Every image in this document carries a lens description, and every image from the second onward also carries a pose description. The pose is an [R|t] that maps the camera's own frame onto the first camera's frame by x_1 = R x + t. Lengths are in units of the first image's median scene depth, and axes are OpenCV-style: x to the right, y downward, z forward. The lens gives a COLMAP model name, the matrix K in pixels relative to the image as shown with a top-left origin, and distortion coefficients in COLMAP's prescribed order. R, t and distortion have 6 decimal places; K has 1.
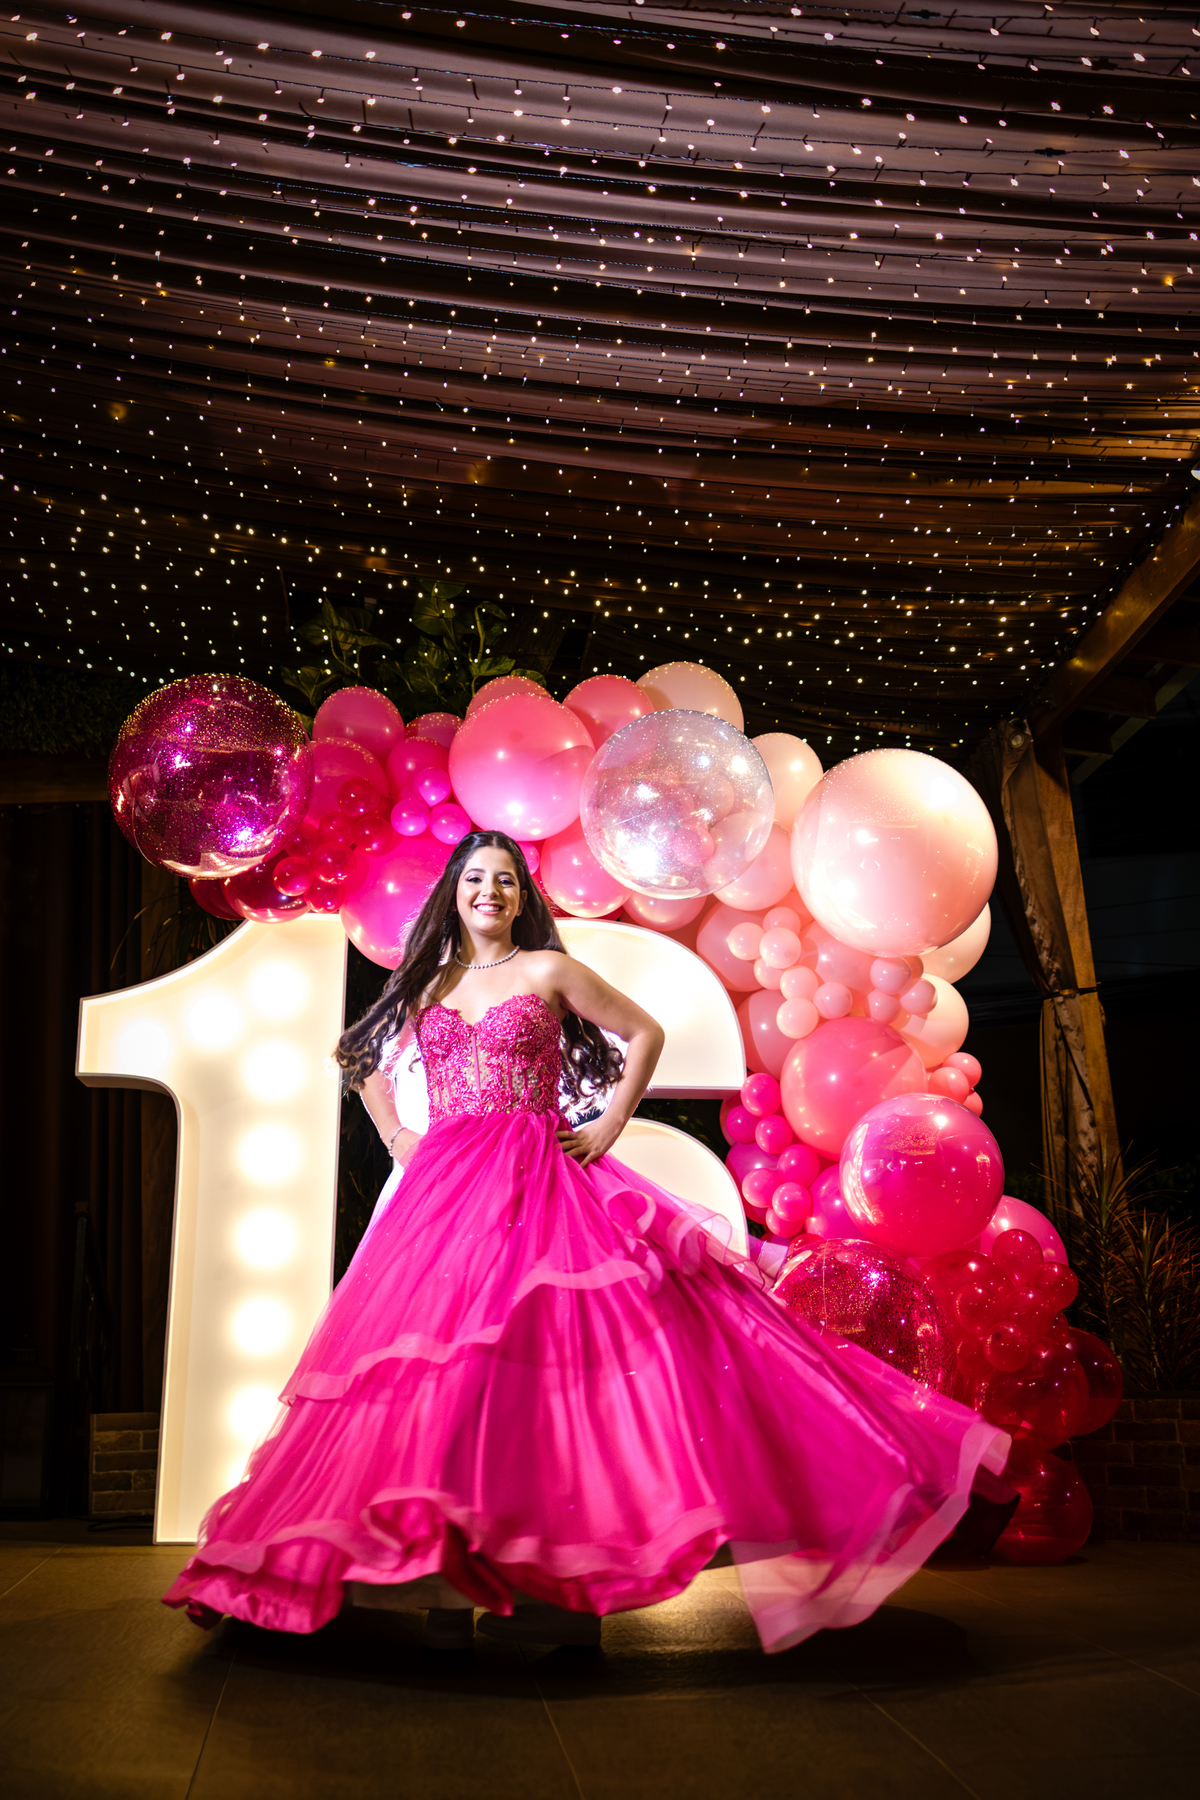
lens RADIAL K [[2228.0, 0, 600.0], [0, 2228.0, 900.0], [0, 0, 1]] dist [-0.001422, -0.001250]
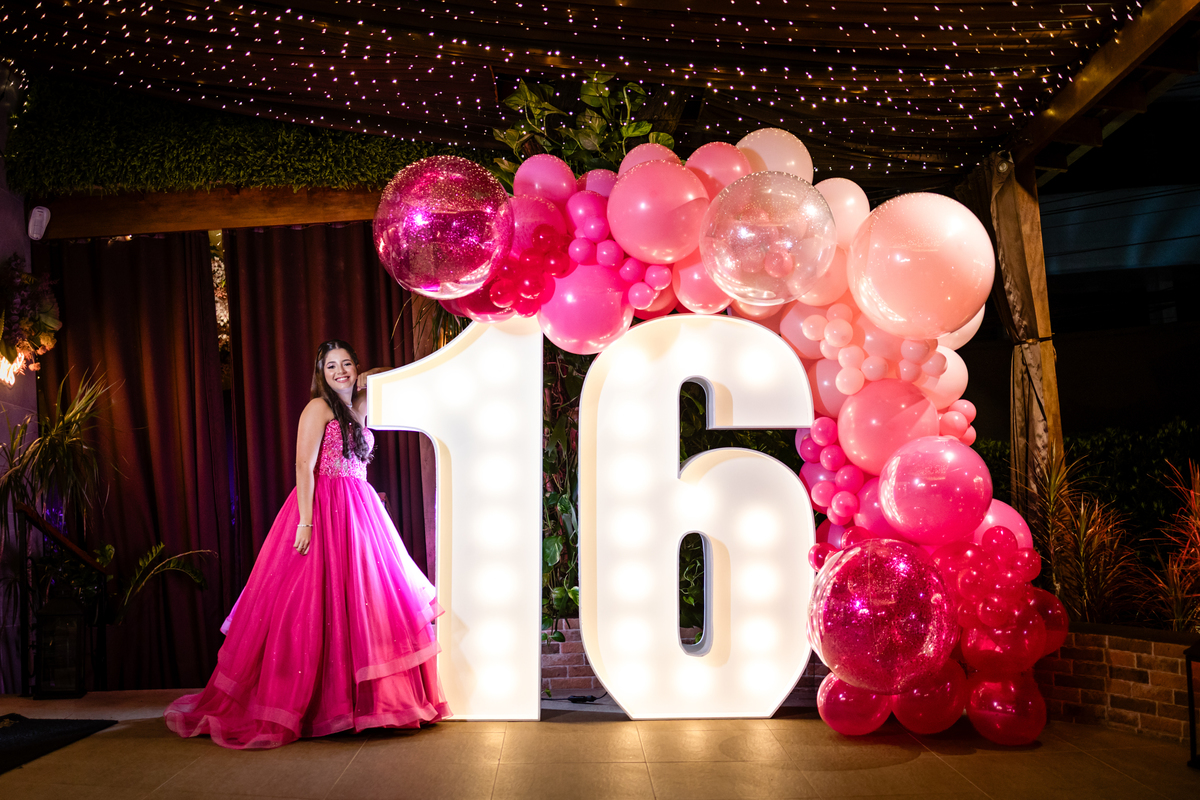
lens RADIAL K [[1191.3, 0, 615.3], [0, 1191.3, 398.6], [0, 0, 1]] dist [0.000797, -0.018791]
pose [[0.996956, -0.011874, -0.077051, -0.004606], [0.028210, 0.976303, 0.214561, -0.103557], [0.072678, -0.216081, 0.973667, 0.216266]]
